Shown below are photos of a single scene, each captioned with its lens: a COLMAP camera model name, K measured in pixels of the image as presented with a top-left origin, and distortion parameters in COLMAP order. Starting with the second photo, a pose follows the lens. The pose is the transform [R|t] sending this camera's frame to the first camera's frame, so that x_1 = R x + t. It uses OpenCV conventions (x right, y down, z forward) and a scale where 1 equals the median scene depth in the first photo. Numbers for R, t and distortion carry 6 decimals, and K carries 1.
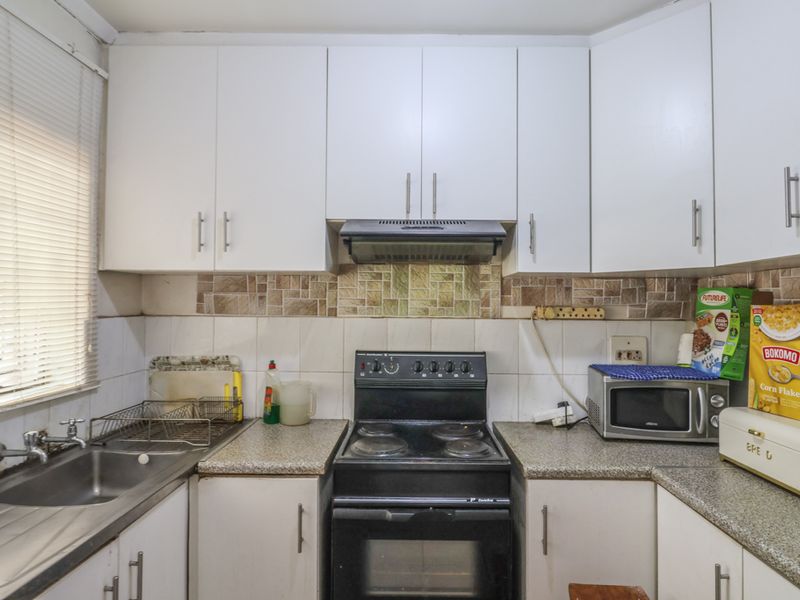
lens RADIAL K [[478.1, 0, 406.2], [0, 478.1, 292.8], [0, 0, 1]] dist [0.007154, 0.001627]
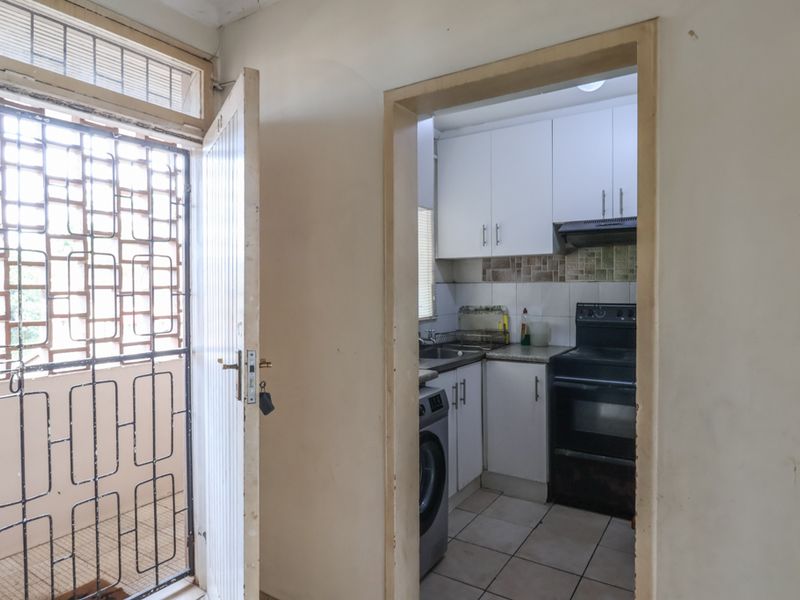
lens RADIAL K [[478.1, 0, 405.2], [0, 478.1, 294.2], [0, 0, 1]] dist [0.007154, 0.001627]
pose [[0.845618, -0.004246, -0.533771, 0.260824], [0.026054, 0.999105, 0.033327, 0.025860], [0.533152, -0.042089, 0.844972, -0.643115]]
